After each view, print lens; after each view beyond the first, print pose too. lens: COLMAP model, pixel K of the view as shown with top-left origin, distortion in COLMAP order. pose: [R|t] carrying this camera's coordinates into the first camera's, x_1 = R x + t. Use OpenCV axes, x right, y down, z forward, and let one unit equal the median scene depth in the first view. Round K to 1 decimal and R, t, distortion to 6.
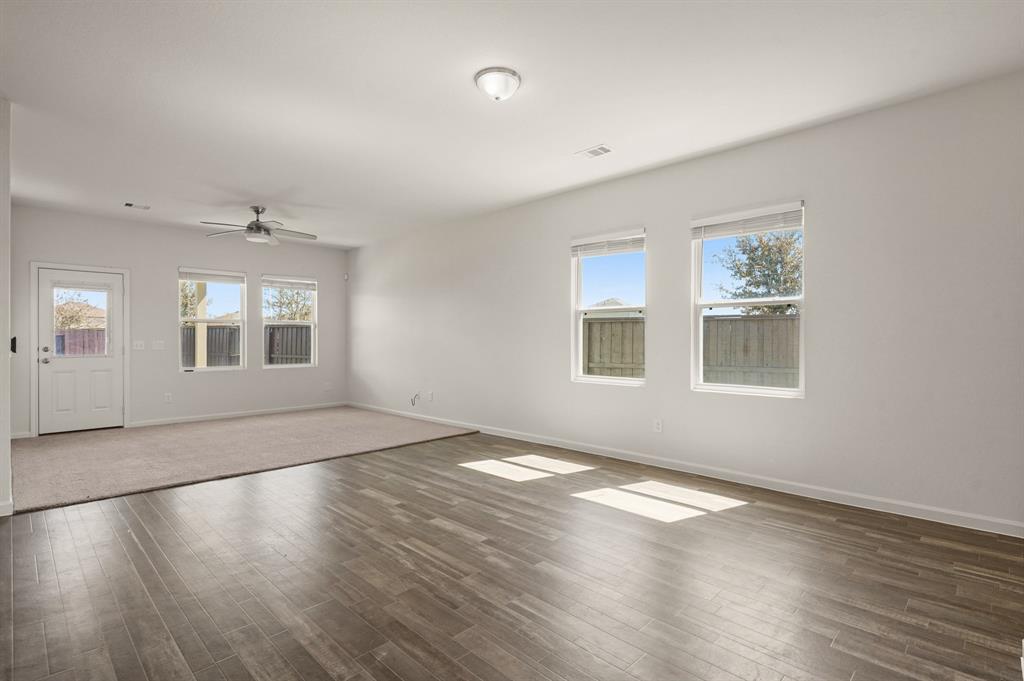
lens RADIAL K [[489.6, 0, 514.7], [0, 489.6, 342.5], [0, 0, 1]] dist [-0.001493, -0.000460]
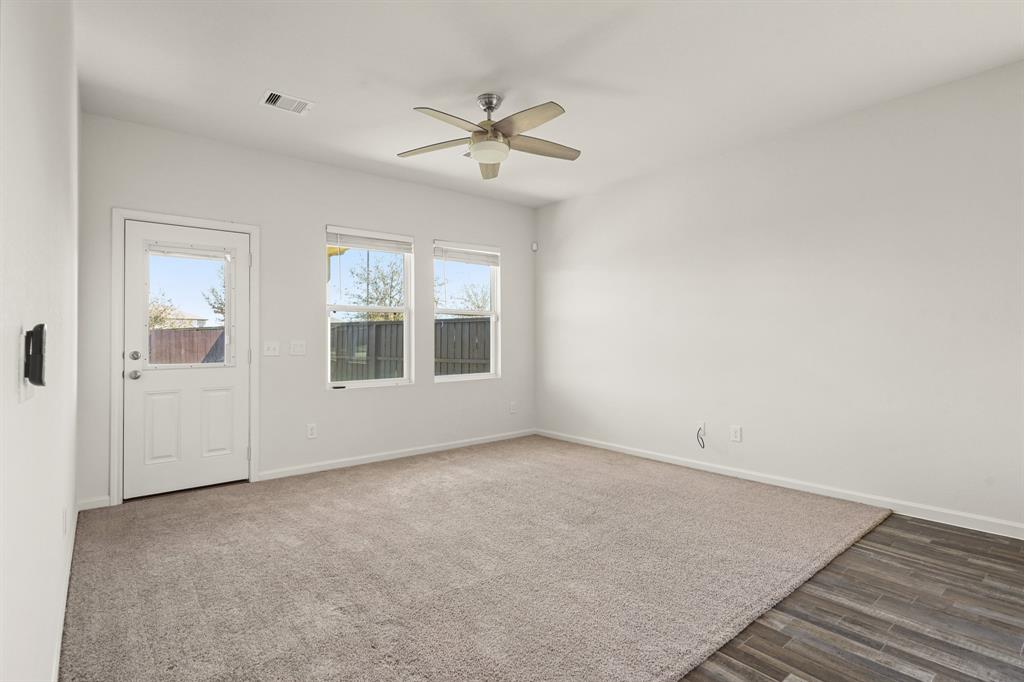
lens RADIAL K [[502.9, 0, 506.0], [0, 502.9, 334.8], [0, 0, 1]] dist [0.019316, 0.000123]
pose [[0.991732, -0.005158, -0.128223, -0.436016], [0.003319, 0.999889, -0.014557, -0.000809], [0.128284, 0.014011, 0.991639, 0.447842]]
